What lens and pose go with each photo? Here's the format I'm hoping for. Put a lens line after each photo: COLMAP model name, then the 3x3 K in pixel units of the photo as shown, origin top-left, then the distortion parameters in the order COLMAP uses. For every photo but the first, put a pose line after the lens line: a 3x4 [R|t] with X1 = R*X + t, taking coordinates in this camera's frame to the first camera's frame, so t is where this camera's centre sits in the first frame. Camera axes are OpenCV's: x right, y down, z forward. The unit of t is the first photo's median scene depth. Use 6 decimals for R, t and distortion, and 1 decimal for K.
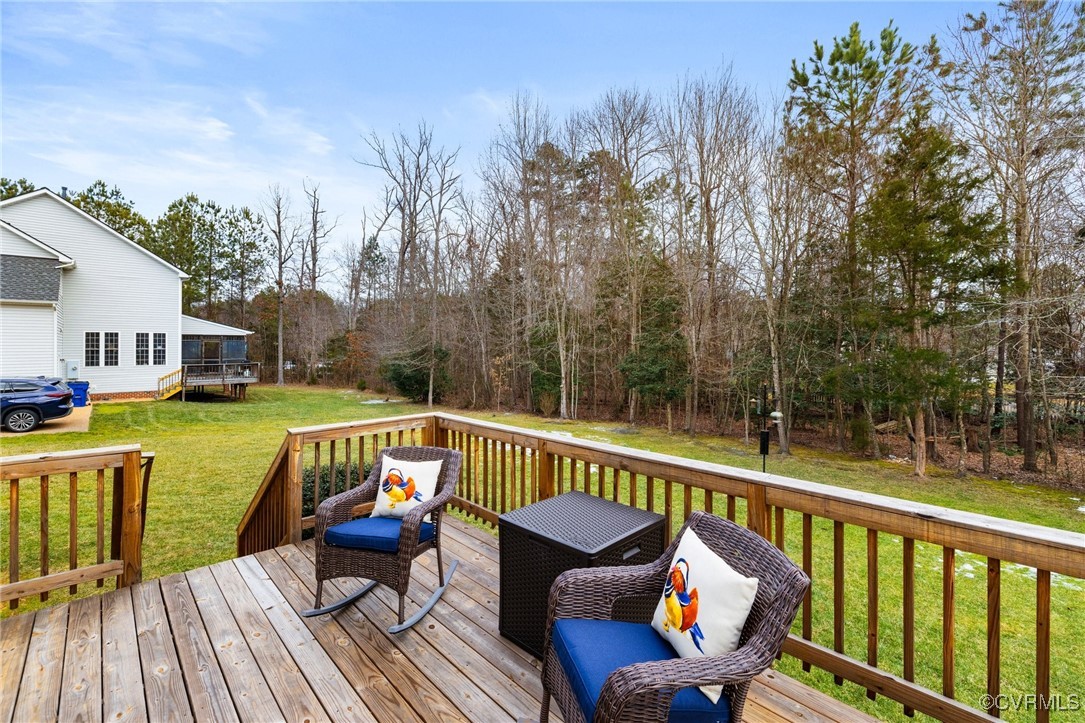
lens RADIAL K [[472.9, 0, 538.4], [0, 472.9, 351.4], [0, 0, 1]] dist [0.000108, 0.000176]
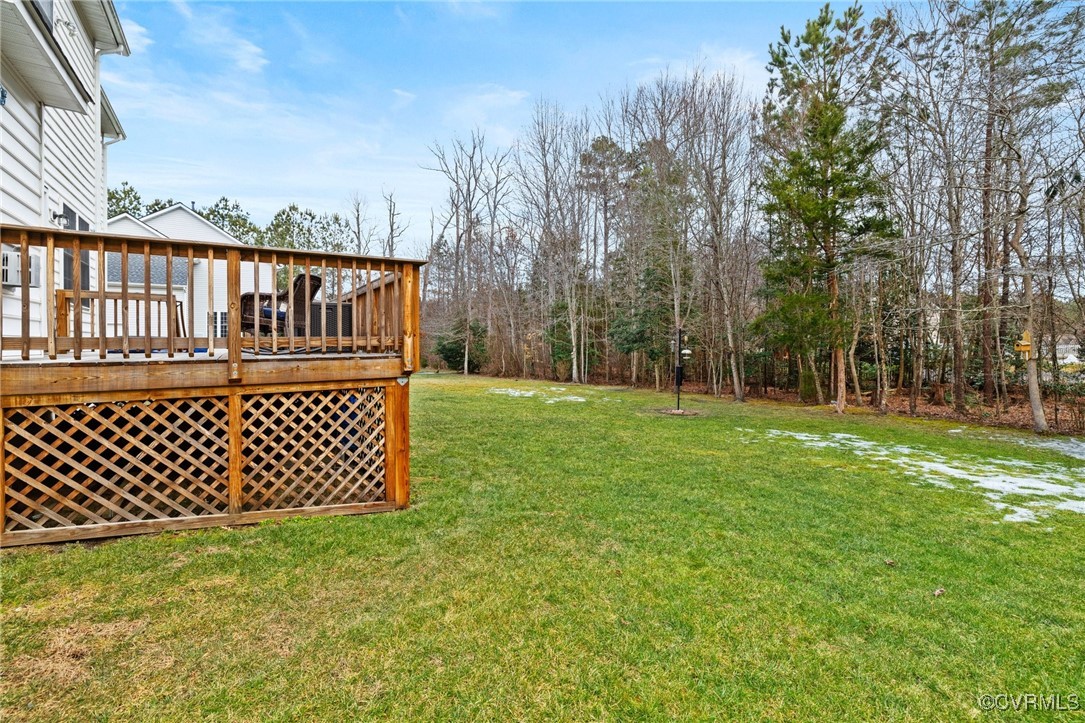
lens RADIAL K [[472.9, 0, 538.4], [0, 472.9, 351.4], [0, 0, 1]] dist [0.000108, 0.000176]
pose [[0.984937, -0.000406, -0.172911, 0.078449], [0.001696, 0.999972, 0.007314, 0.028206], [0.172904, -0.007497, 0.984910, -0.059923]]
